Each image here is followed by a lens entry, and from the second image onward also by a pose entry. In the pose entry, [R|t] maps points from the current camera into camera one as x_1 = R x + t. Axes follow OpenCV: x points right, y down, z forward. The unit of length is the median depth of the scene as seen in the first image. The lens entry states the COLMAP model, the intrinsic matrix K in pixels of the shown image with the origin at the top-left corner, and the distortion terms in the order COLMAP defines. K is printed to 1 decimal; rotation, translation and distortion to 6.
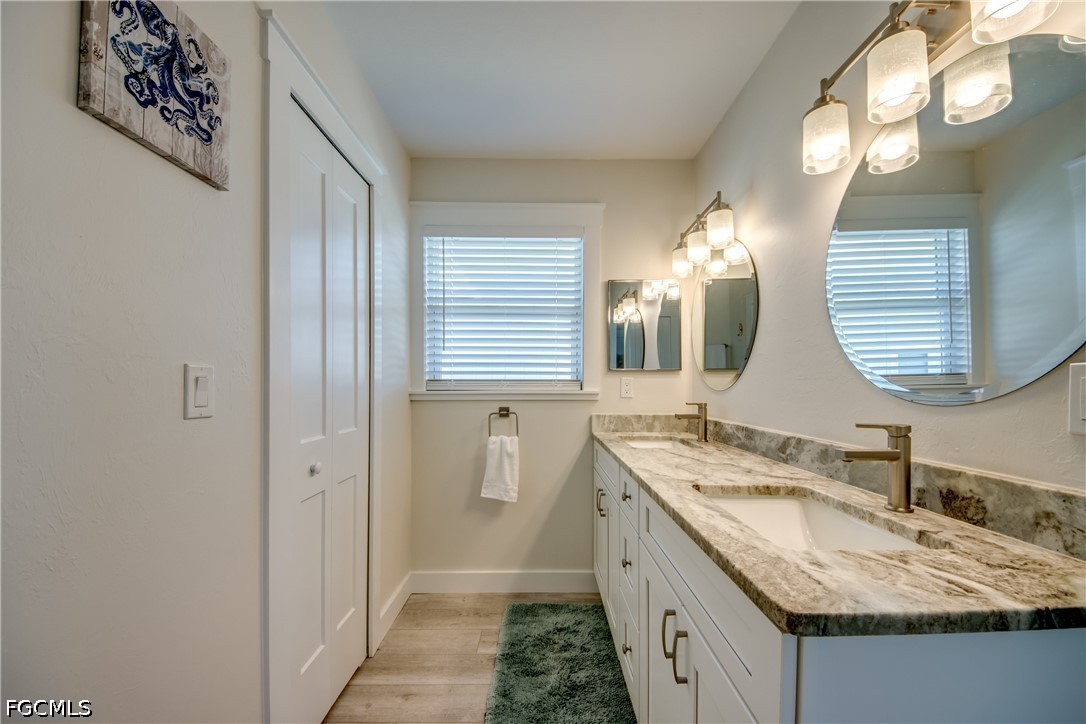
lens RADIAL K [[412.5, 0, 542.1], [0, 412.5, 384.0], [0, 0, 1]] dist [0.026543, -0.017842]
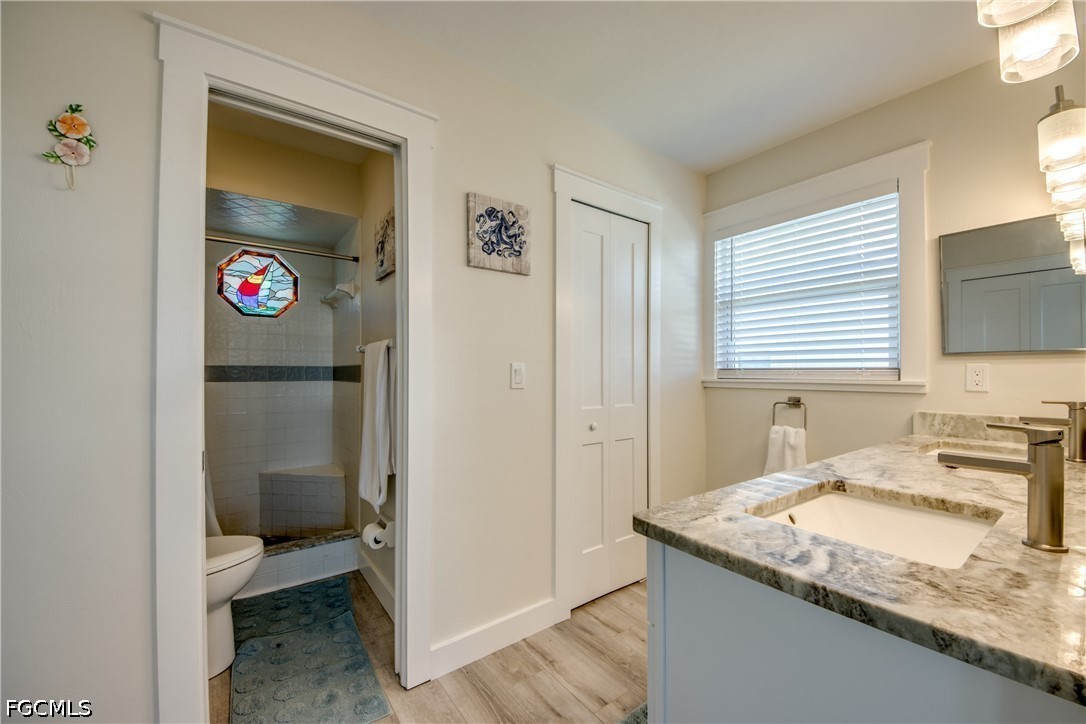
lens RADIAL K [[408.9, 0, 532.8], [0, 408.9, 366.8], [0, 0, 1]] dist [0.029215, -0.016563]
pose [[0.572754, -0.014117, -0.819606, 0.594157], [0.000030, 0.999852, -0.017200, 0.004720], [0.819727, 0.009827, 0.572670, -0.071793]]
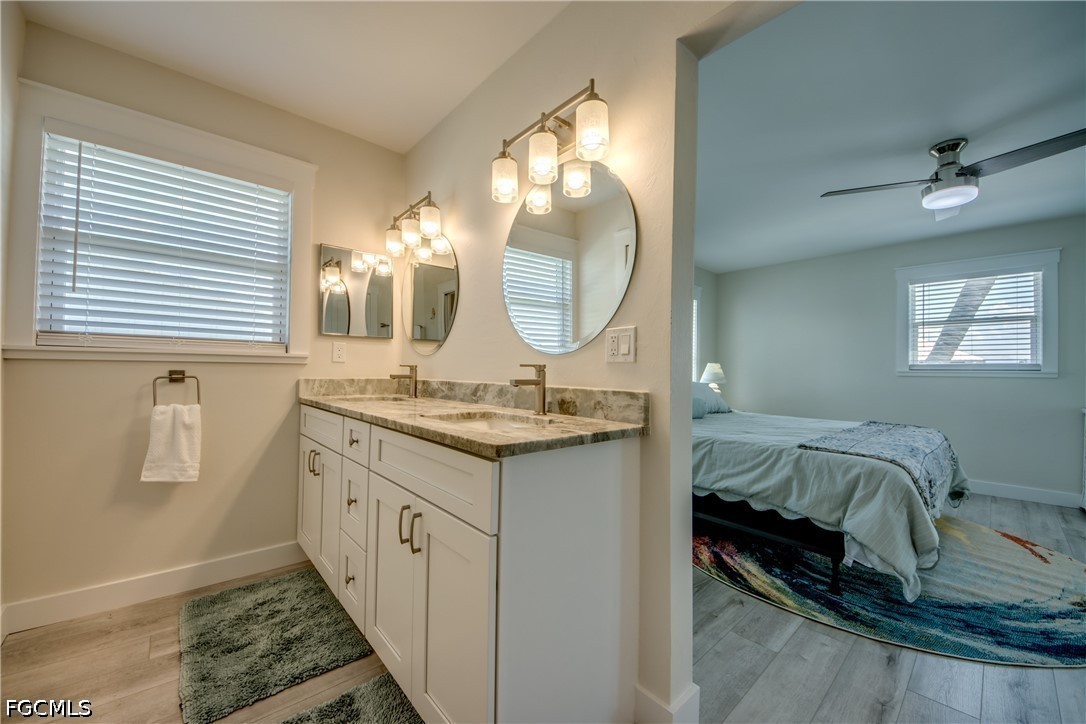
lens RADIAL K [[409.5, 0, 543.0], [0, 409.5, 362.0], [0, 0, 1]] dist [-0.000251, -0.007759]
pose [[0.744977, 0.024867, 0.666627, -0.156570], [-0.014655, 0.999674, -0.020913, 0.079019], [-0.666929, 0.005810, 0.745098, -0.156774]]
